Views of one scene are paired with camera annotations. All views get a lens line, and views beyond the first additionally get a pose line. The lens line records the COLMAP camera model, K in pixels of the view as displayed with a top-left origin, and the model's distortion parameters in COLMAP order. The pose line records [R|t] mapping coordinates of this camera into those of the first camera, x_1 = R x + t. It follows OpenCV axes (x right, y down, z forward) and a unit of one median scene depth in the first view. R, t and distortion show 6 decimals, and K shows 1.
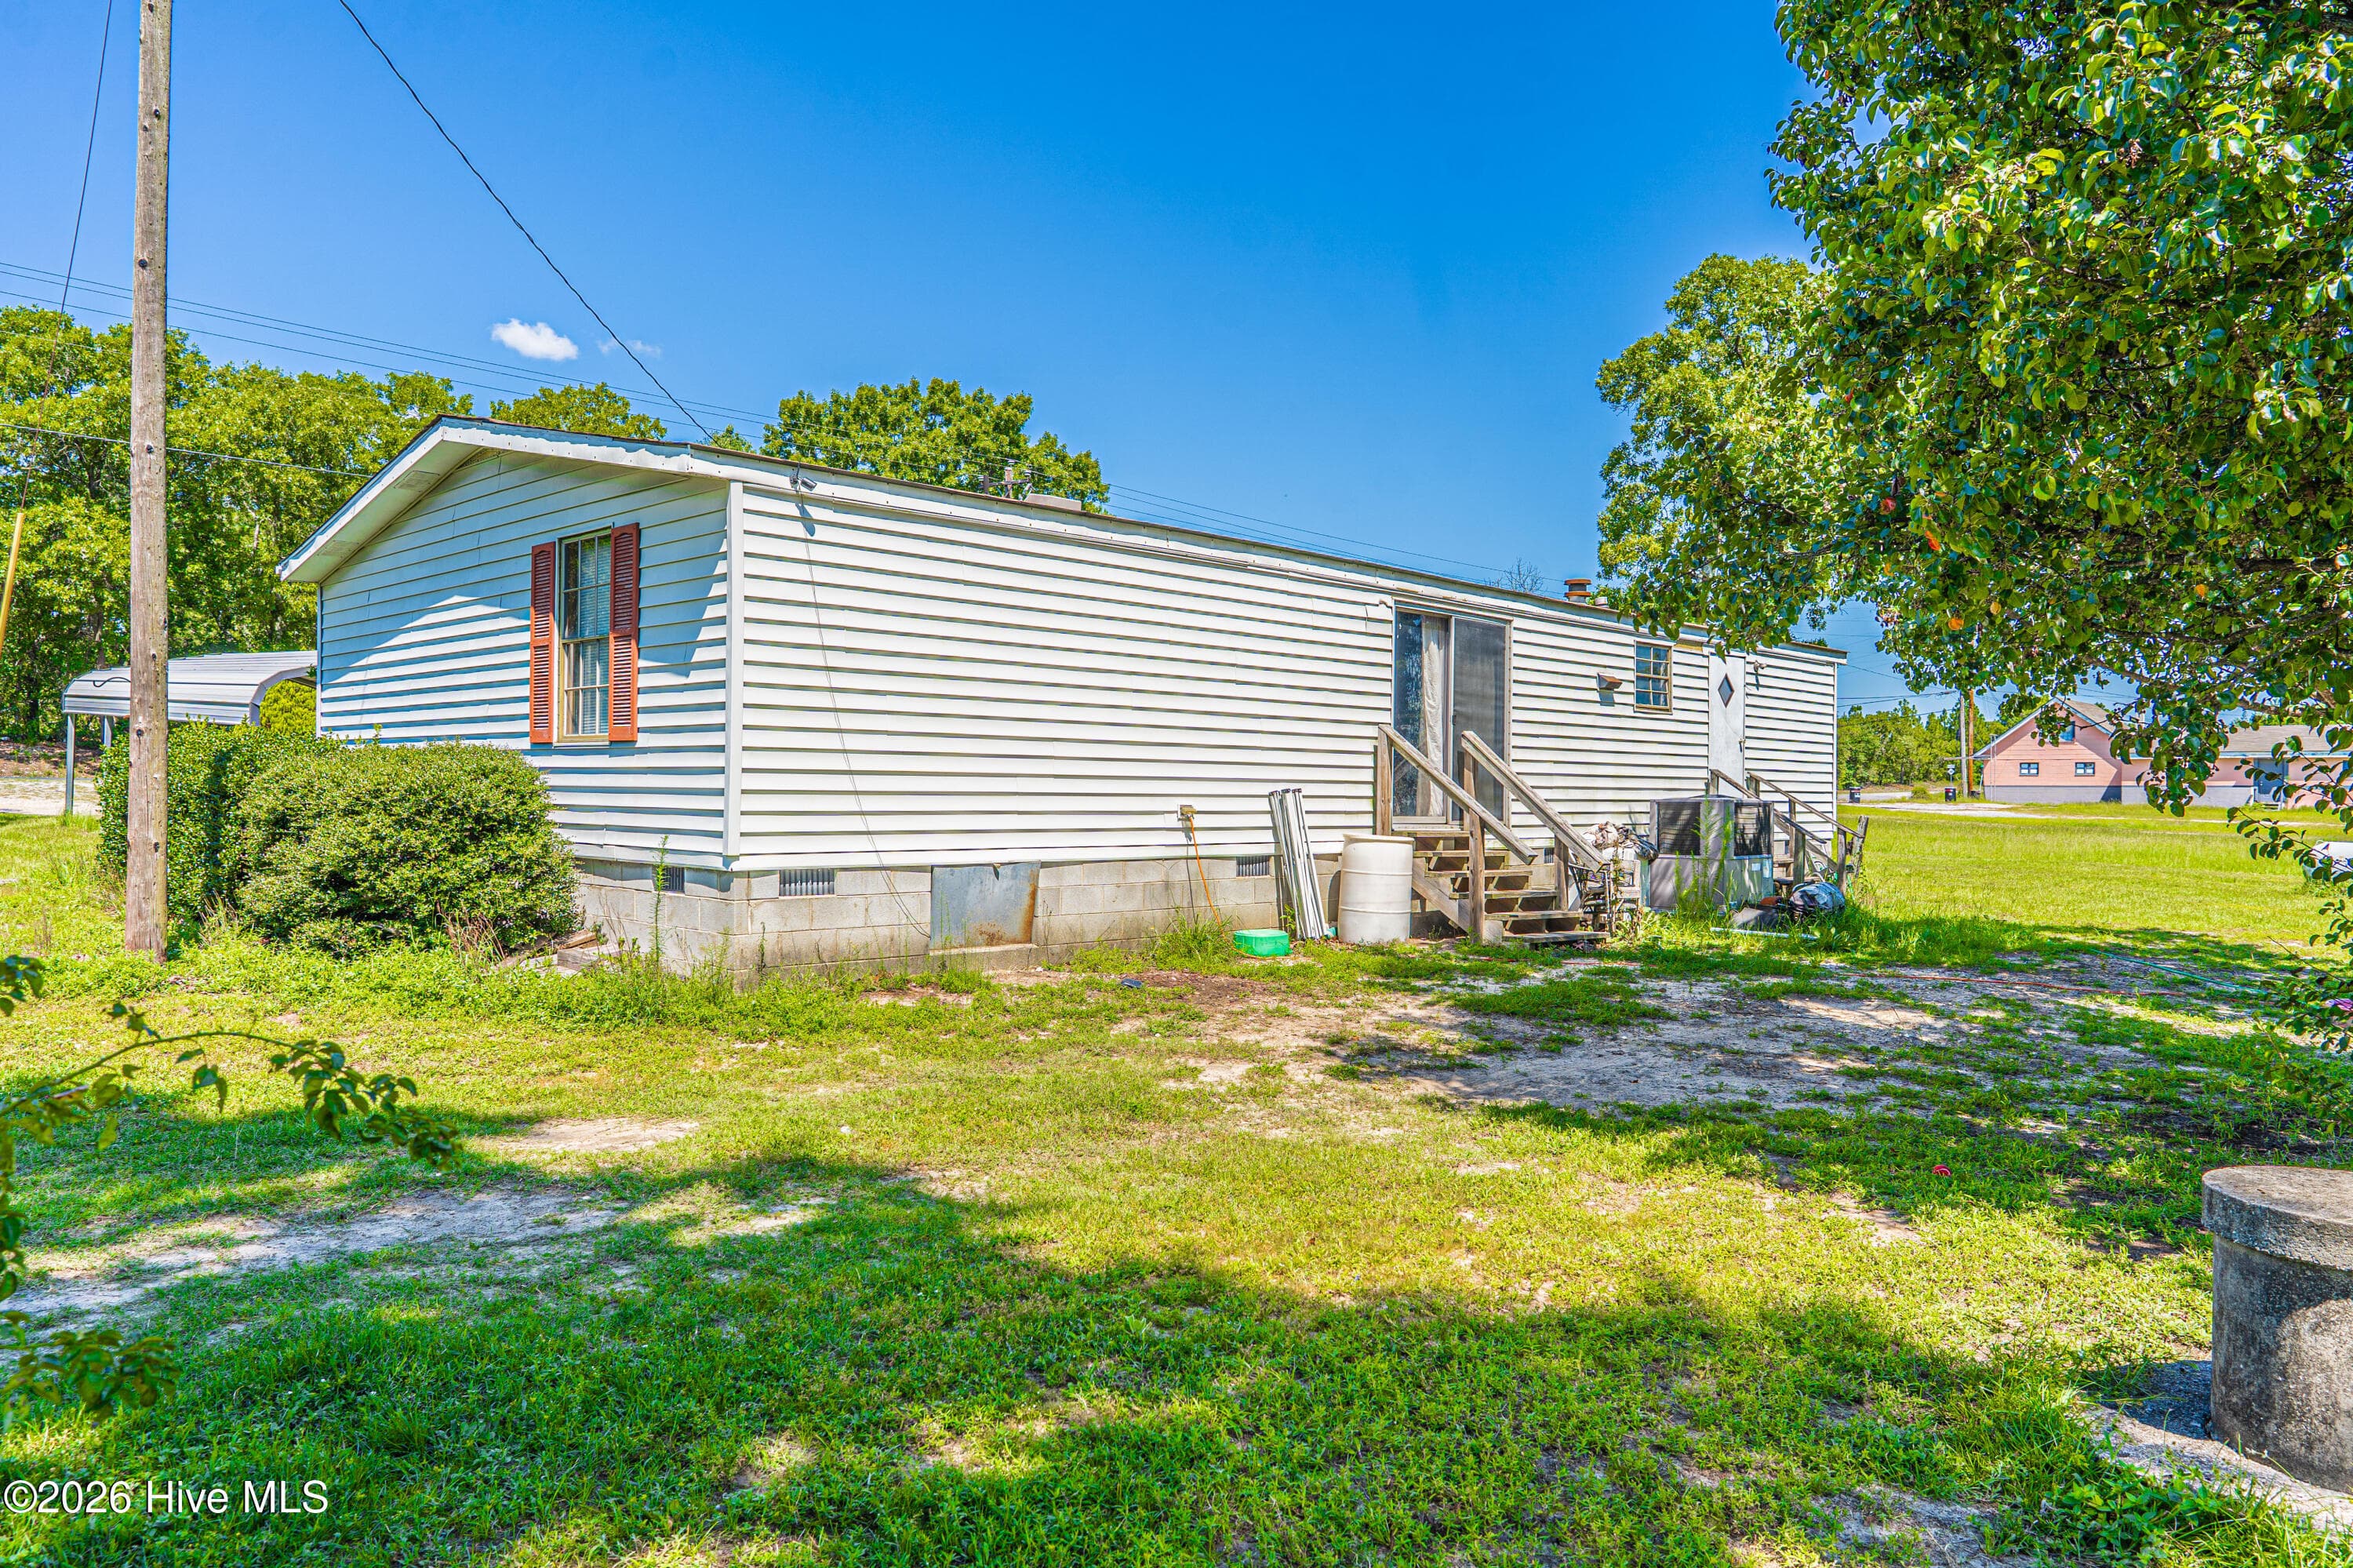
lens RADIAL K [[1625.1, 0, 1211.7], [0, 1625.1, 798.5], [0, 0, 1]] dist [-0.006161, 0.001406]
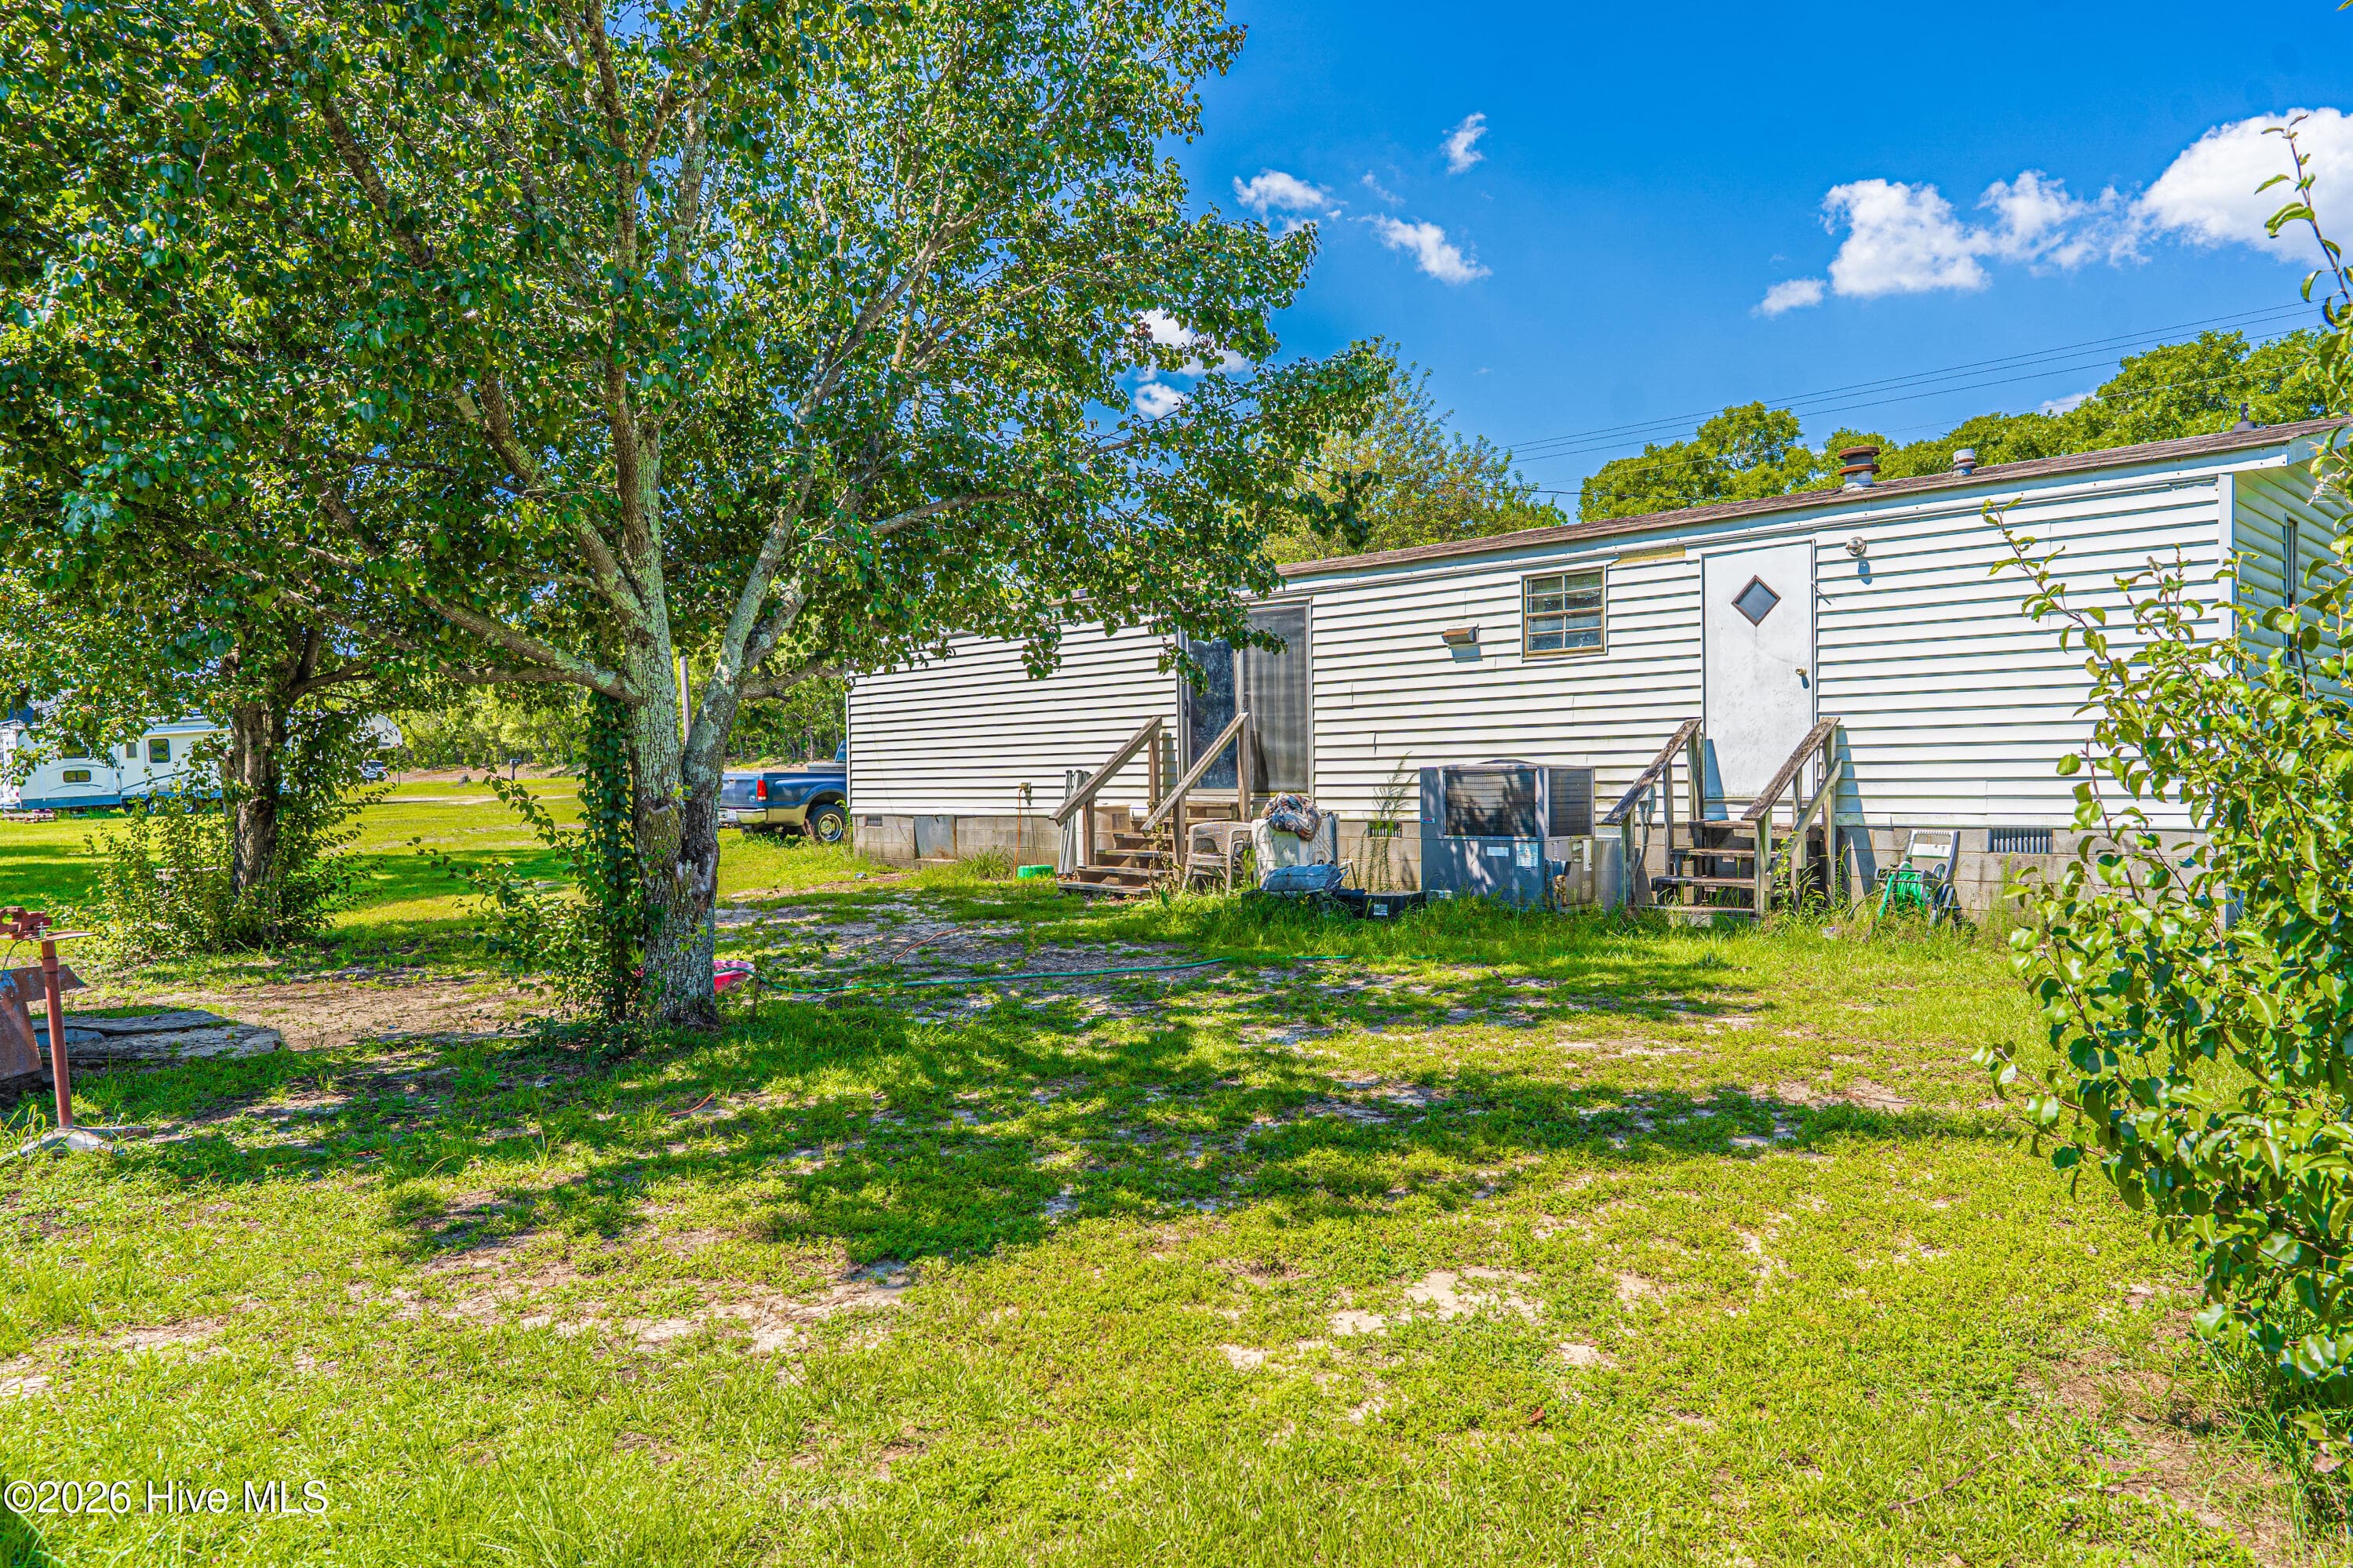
lens RADIAL K [[1624.8, 0, 1211.7], [0, 1624.8, 798.5], [0, 0, 1]] dist [-0.006161, 0.001406]
pose [[-0.028883, 0.000932, -0.999582, 1.682378], [0.010420, 0.999946, 0.000631, 0.022070], [0.999528, -0.010397, -0.028891, 1.330363]]
